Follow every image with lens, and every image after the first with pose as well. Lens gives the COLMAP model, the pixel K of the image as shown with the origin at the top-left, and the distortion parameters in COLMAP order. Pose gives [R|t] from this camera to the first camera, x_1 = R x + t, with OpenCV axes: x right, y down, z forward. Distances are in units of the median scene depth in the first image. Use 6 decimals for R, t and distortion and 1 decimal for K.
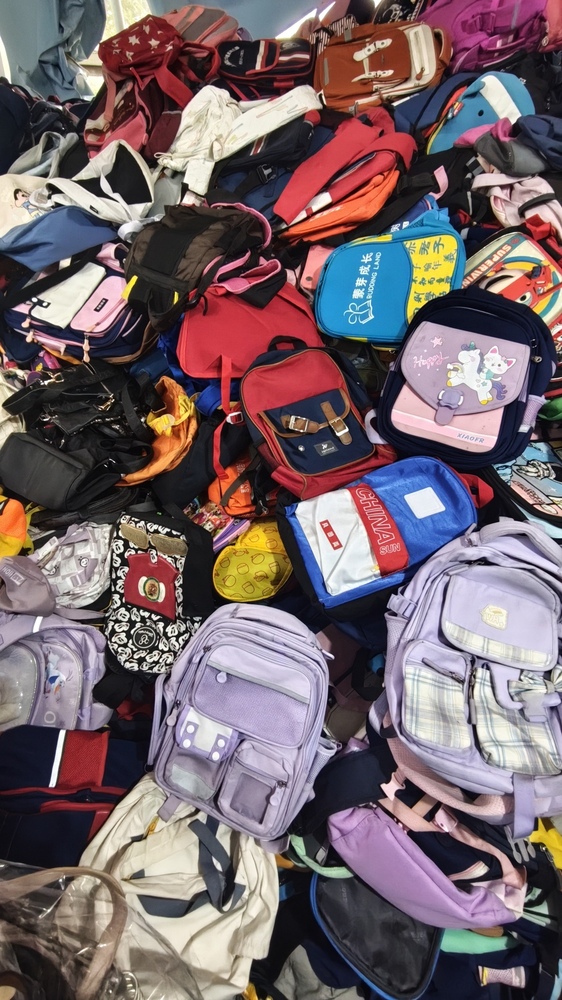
lens RADIAL K [[454.8, 0, 269.5], [0, 454.8, 494.6], [0, 0, 1]] dist [-0.004016, 0.003589]
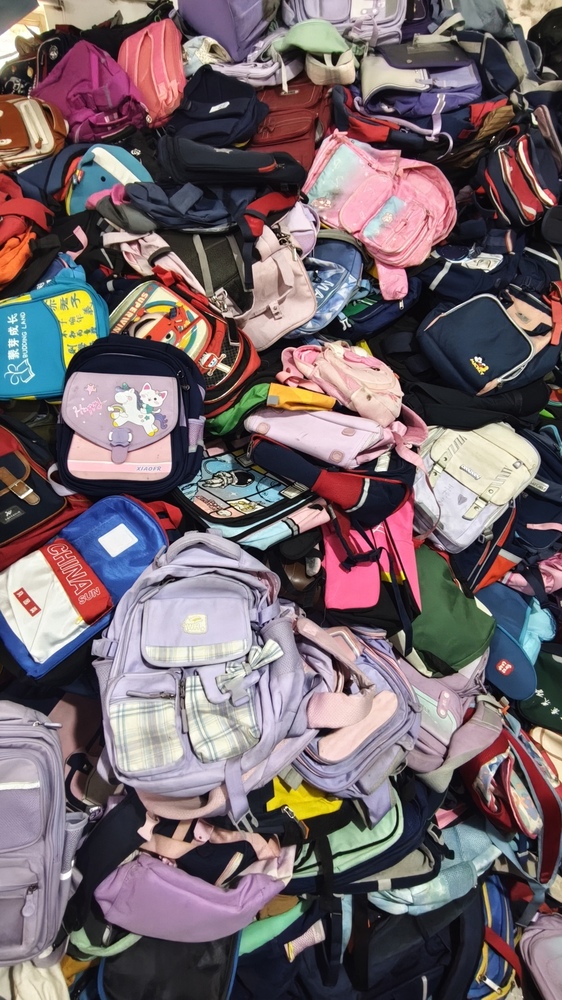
lens RADIAL K [[462.0, 0, 292.1], [0, 462.0, 487.4], [0, 0, 1]] dist [-0.001648, 0.000766]
pose [[0.889056, -0.266007, 0.372586, 0.297644], [0.294568, 0.955404, -0.020781, 0.037387], [-0.350442, 0.128228, 0.927765, -0.116120]]
